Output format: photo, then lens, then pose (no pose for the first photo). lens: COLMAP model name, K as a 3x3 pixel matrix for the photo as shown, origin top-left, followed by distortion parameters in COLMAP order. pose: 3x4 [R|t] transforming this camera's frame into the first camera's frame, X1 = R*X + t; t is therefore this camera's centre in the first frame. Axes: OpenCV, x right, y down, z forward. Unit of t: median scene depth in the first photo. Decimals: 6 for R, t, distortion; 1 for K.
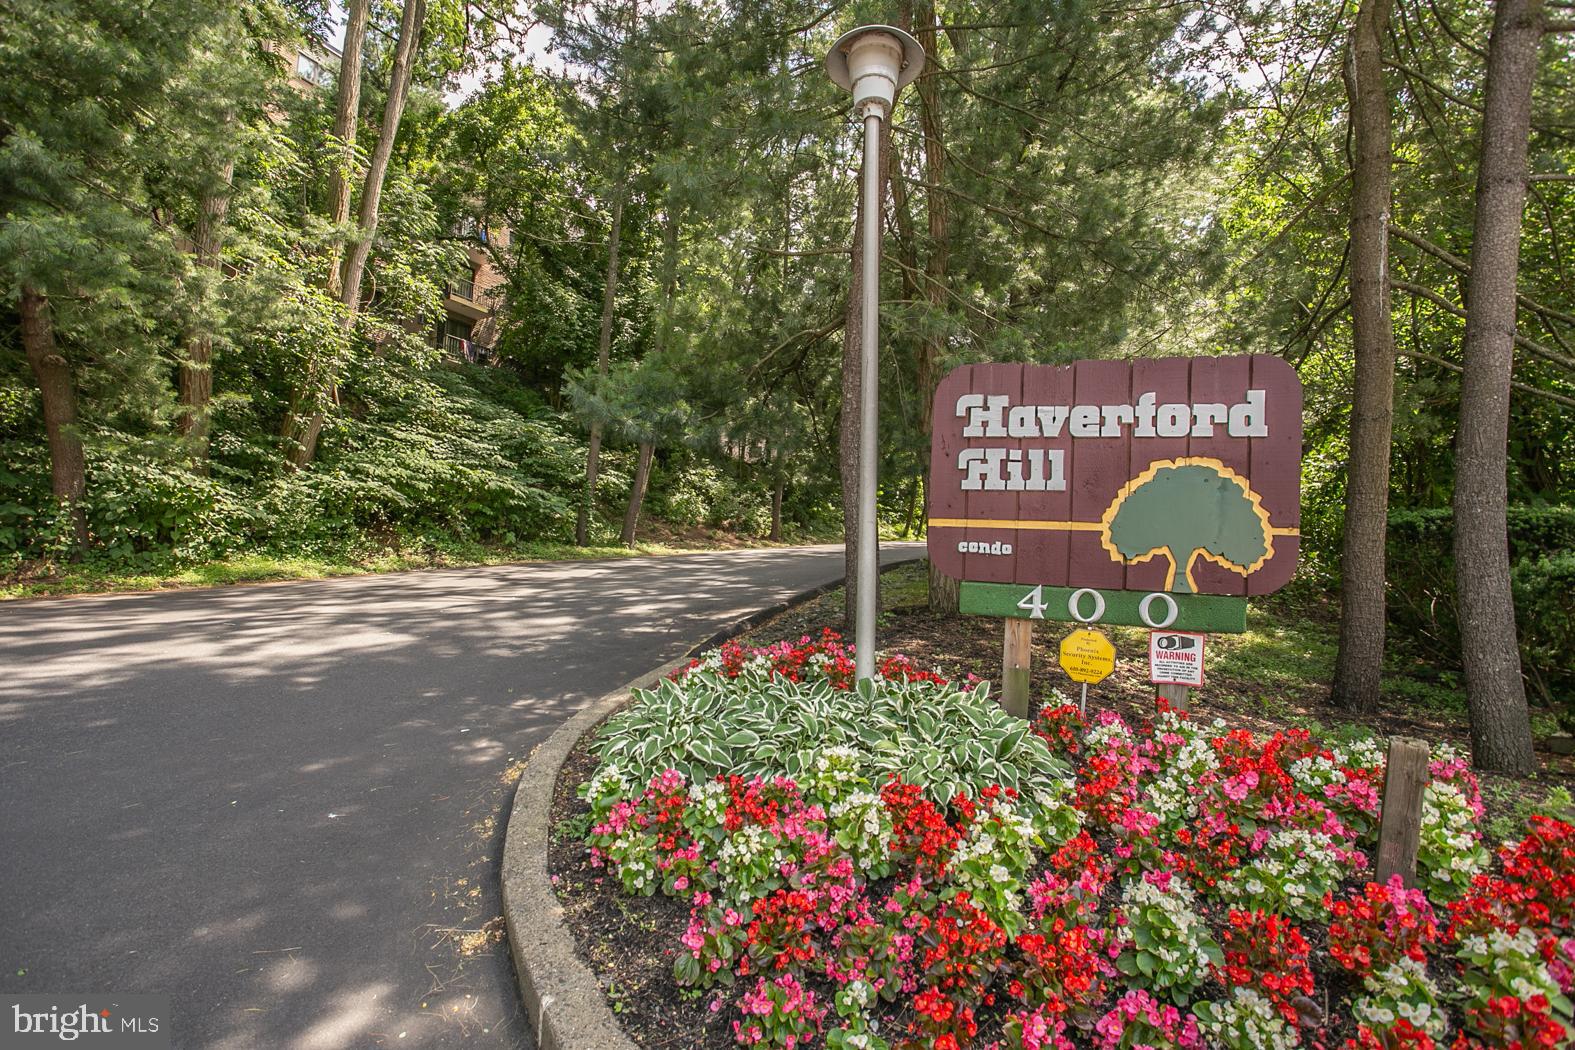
lens RADIAL K [[808.3, 0, 787.5], [0, 808.3, 525.0], [0, 0, 1]] dist [-0.035419, 0.002031]
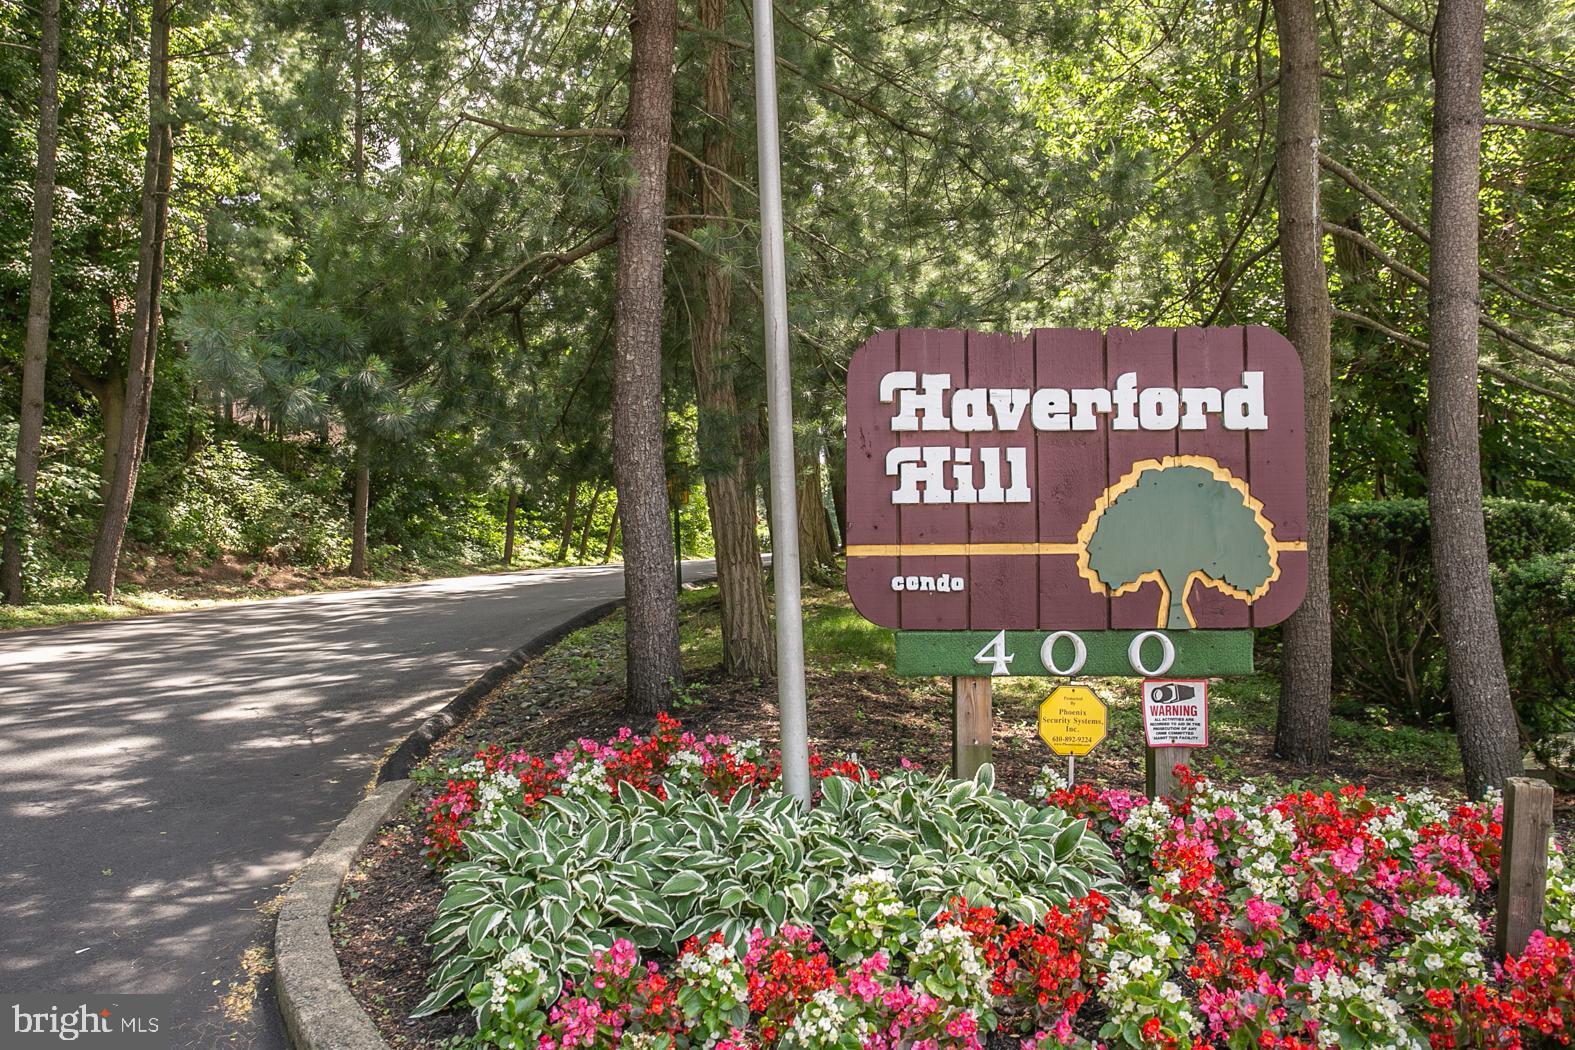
lens RADIAL K [[1305.2, 0, 787.5], [0, 1305.2, 525.0], [0, 0, 1]] dist [0.001525, -0.003475]
pose [[0.935829, -0.034710, 0.350741, -0.289316], [0.037523, 0.999295, -0.001226, -0.027916], [-0.350452, 0.014308, 0.936472, -0.058979]]
